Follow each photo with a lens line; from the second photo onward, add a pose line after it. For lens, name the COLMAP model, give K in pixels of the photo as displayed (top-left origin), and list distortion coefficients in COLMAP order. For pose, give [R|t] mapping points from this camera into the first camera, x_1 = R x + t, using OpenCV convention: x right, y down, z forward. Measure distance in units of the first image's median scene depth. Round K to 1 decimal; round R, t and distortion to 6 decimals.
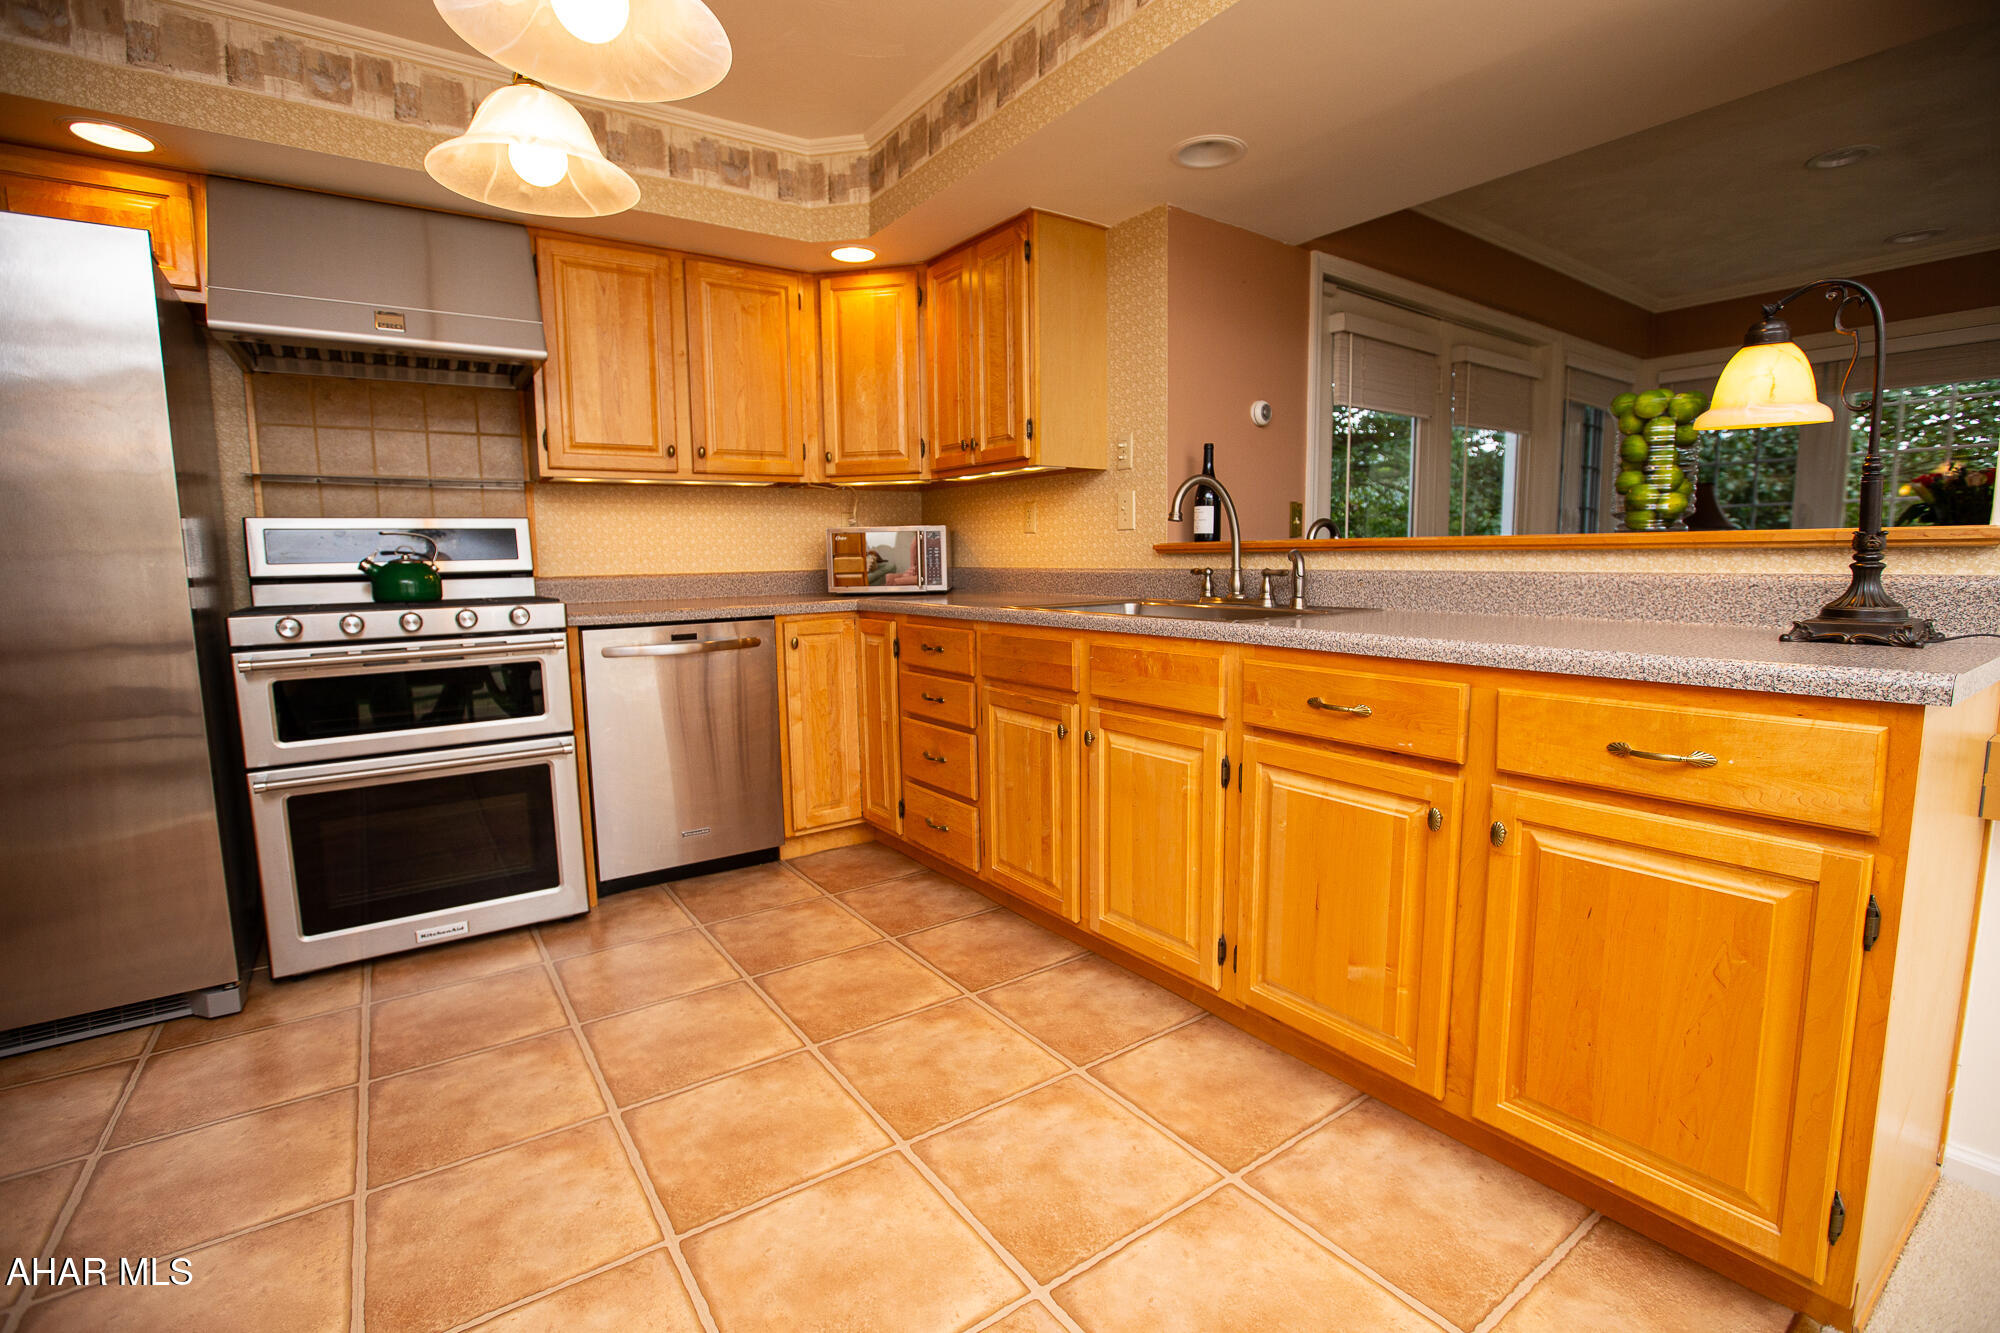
lens RADIAL K [[913.6, 0, 998.9], [0, 913.6, 656.1], [0, 0, 1]] dist [-0.056467, 0.025274]
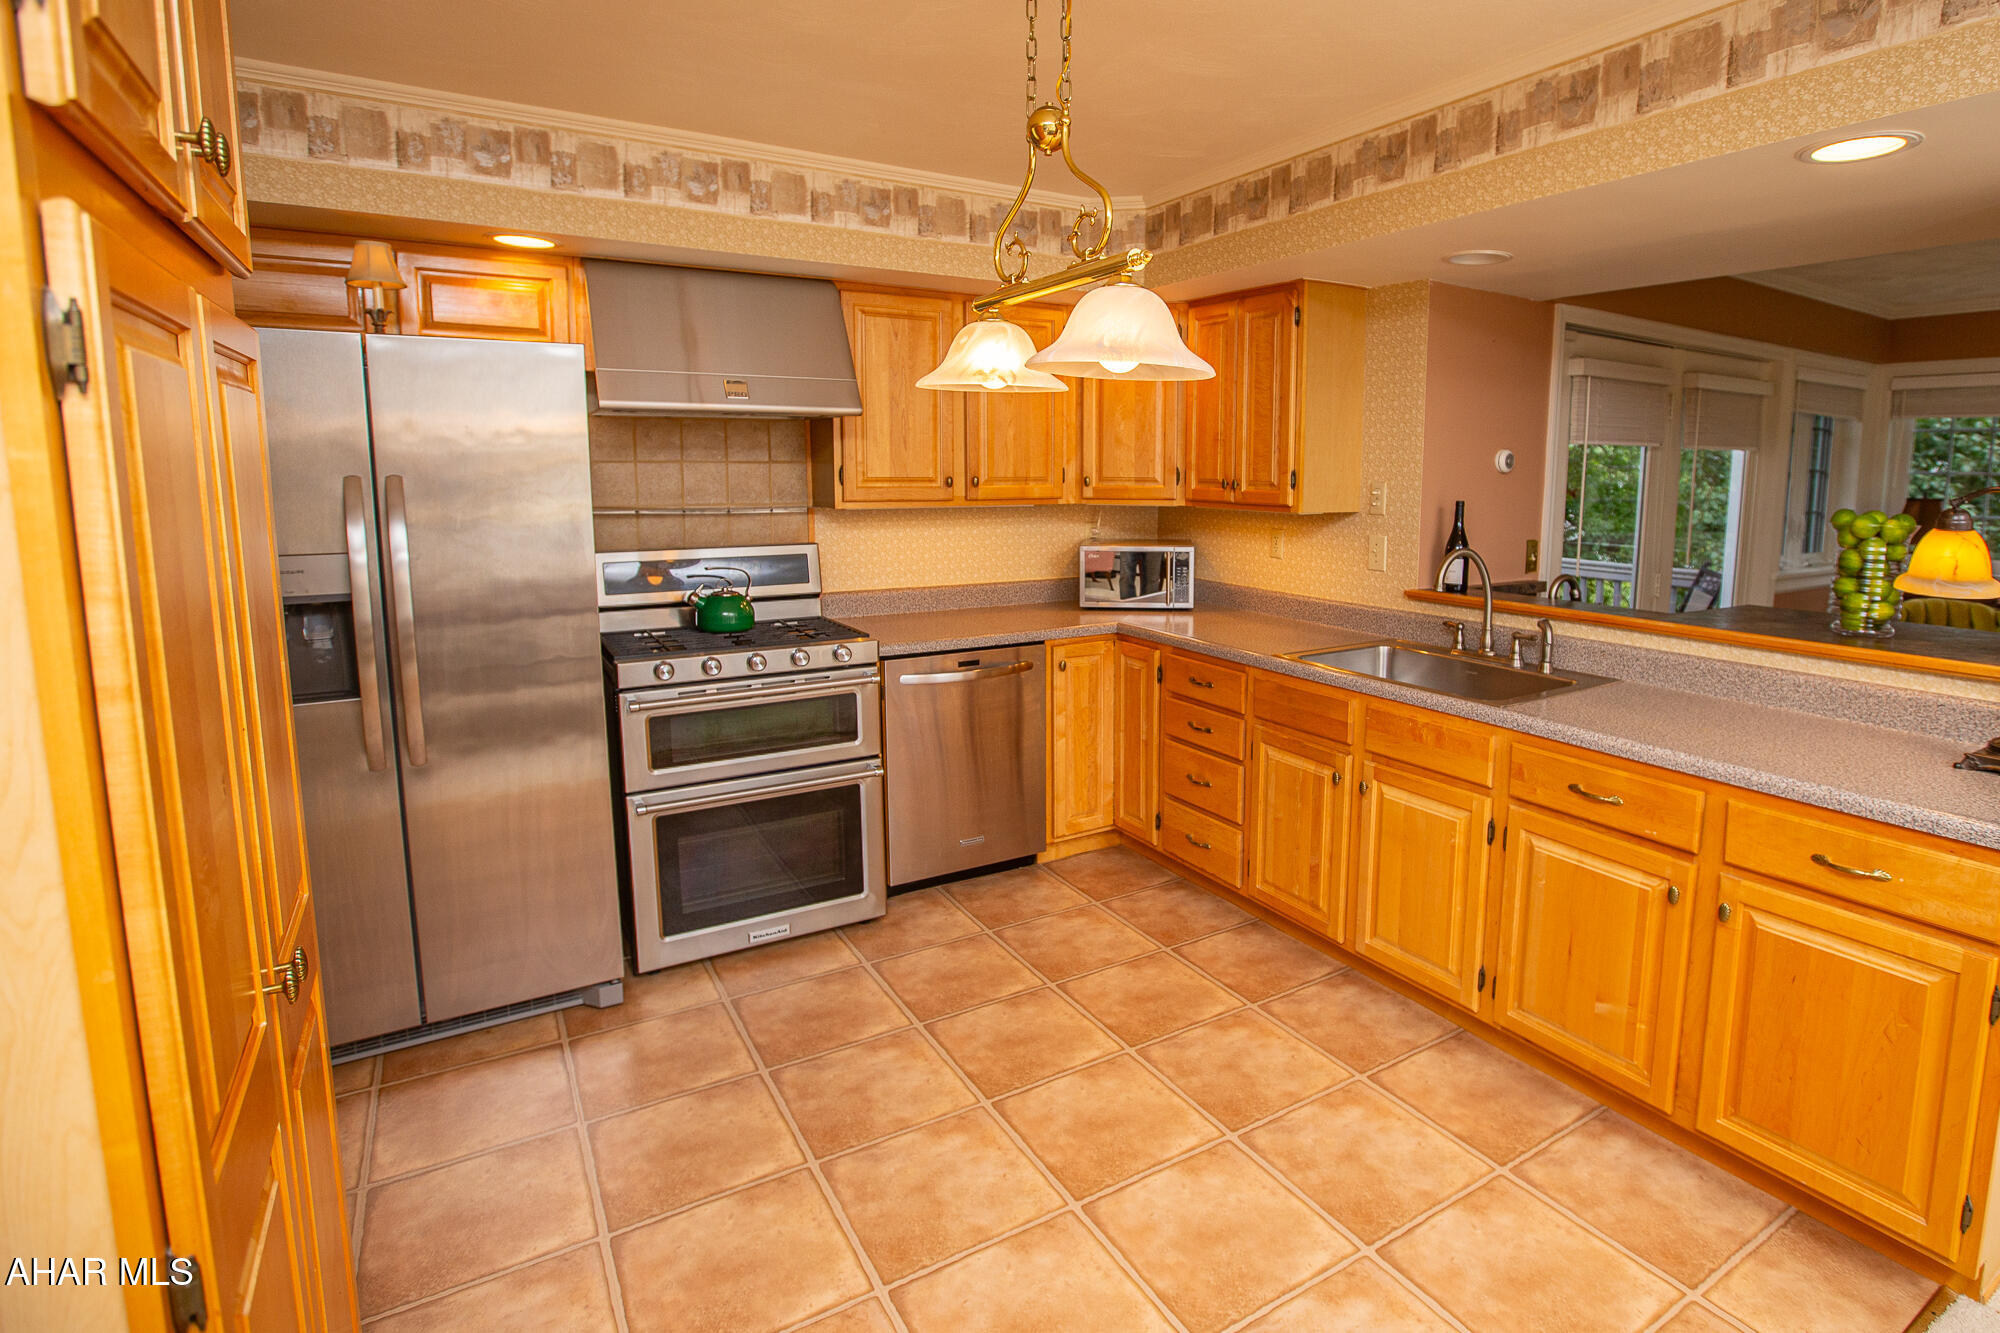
lens RADIAL K [[1022.8, 0, 1124.6], [0, 1022.8, 594.1], [0, 0, 1]] dist [-0.055339, 0.026500]
pose [[0.999467, 0.024901, -0.021126, -0.197026], [-0.024689, 0.999642, 0.010272, -0.173667], [0.021374, -0.009745, 0.999724, -0.312620]]
